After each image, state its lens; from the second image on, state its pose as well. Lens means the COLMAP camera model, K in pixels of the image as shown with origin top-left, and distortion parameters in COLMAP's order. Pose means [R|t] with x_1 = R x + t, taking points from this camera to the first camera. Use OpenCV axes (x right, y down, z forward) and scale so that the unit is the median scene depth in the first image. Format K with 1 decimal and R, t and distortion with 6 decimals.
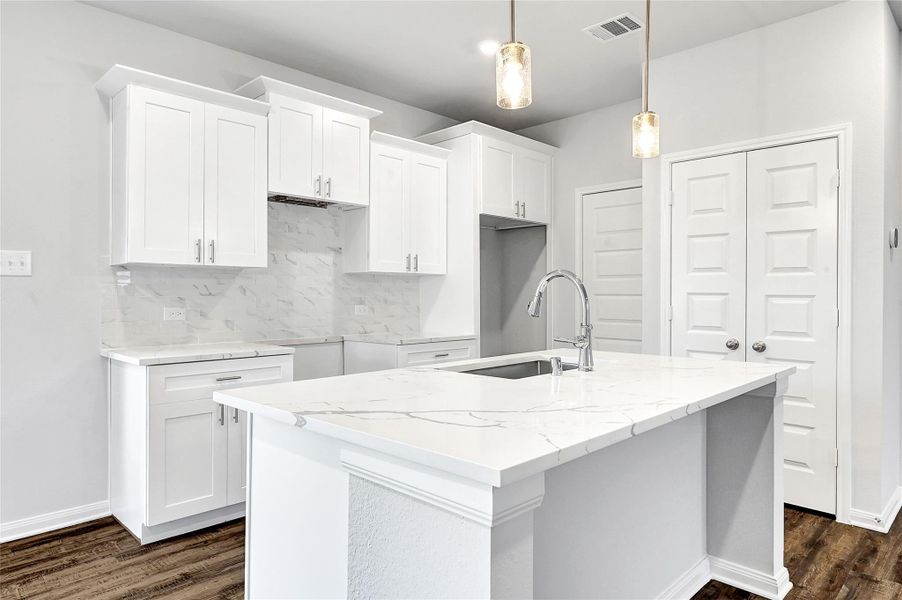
lens RADIAL K [[564.9, 0, 451.9], [0, 564.9, 294.0], [0, 0, 1]] dist [-0.001136, -0.004239]
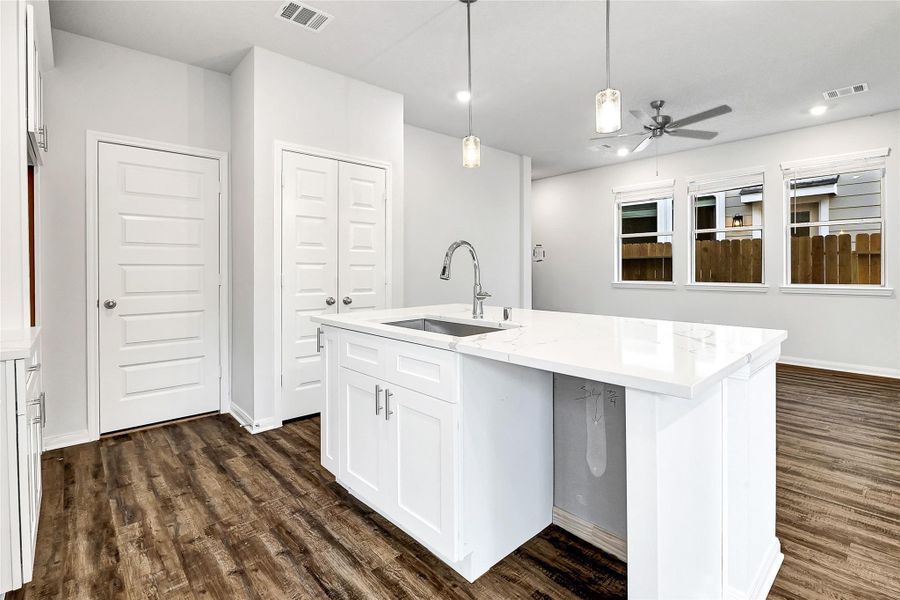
lens RADIAL K [[430.0, 0, 452.3], [0, 430.0, 274.4], [0, 0, 1]] dist [-0.006888, -0.000237]
pose [[0.042687, -0.014393, 0.998985, -0.487393], [0.004717, 0.999888, 0.014204, 0.011882], [-0.999077, 0.004106, 0.042750, 0.633316]]
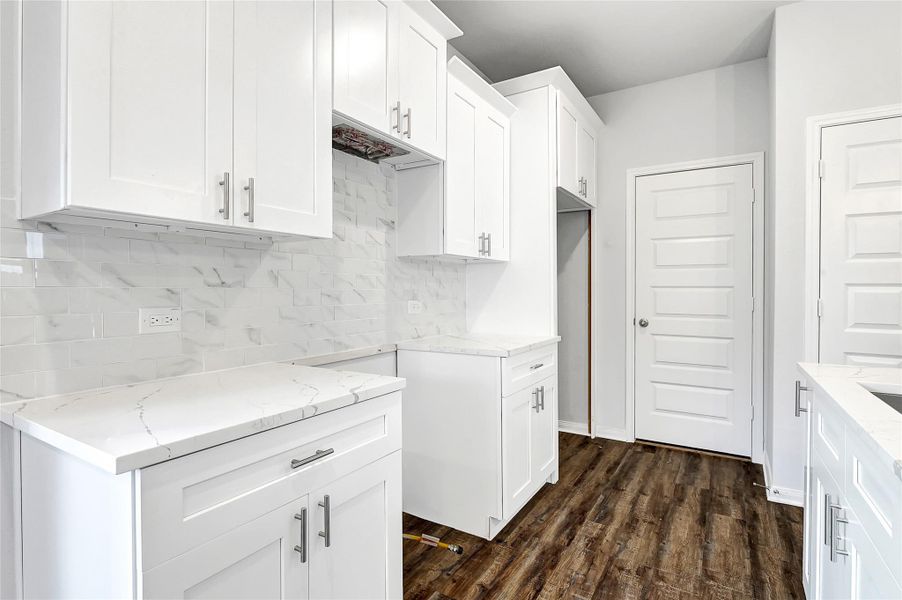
lens RADIAL K [[450.7, 0, 449.8], [0, 450.7, 292.1], [0, 0, 1]] dist [-0.005635, -0.002496]
pose [[0.973977, -0.002455, 0.226633, -0.300155], [0.000603, 0.999966, 0.008241, 0.004775], [-0.226645, -0.007890, 0.973945, 0.491485]]
